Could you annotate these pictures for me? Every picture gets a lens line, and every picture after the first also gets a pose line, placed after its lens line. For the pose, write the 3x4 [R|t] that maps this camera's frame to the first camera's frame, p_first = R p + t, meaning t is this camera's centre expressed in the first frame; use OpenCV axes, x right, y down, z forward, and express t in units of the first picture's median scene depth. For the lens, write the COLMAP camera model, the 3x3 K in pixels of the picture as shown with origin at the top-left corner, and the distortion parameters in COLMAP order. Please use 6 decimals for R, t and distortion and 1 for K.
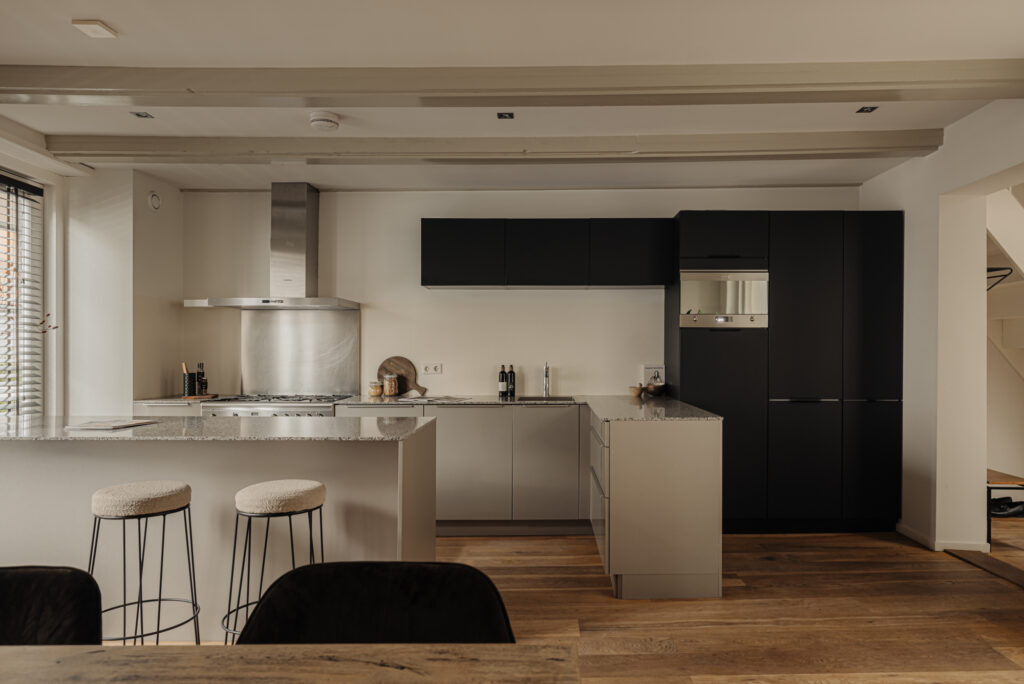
lens RADIAL K [[641.4, 0, 515.3], [0, 641.4, 352.0], [0, 0, 1]] dist [-0.006177, 0.002583]
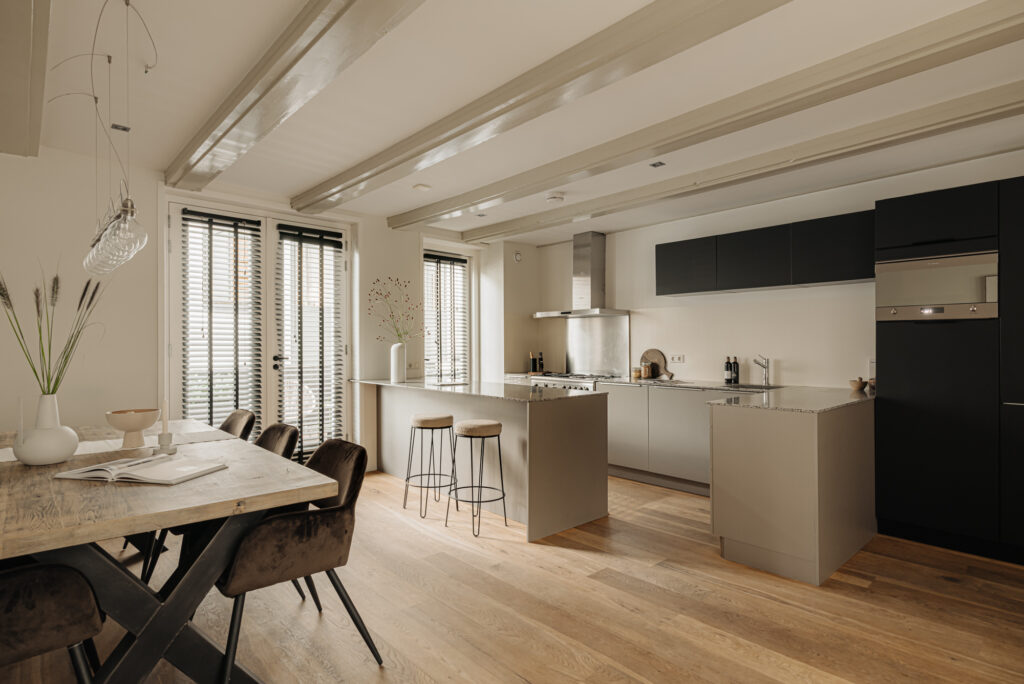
lens RADIAL K [[523.6, 0, 511.7], [0, 523.6, 340.7], [0, 0, 1]] dist [-0.006289, -0.001038]
pose [[0.670737, -0.005454, -0.741675, 0.476827], [0.000961, 0.999979, -0.006485, -0.003820], [0.741695, 0.003637, 0.670728, 0.057804]]
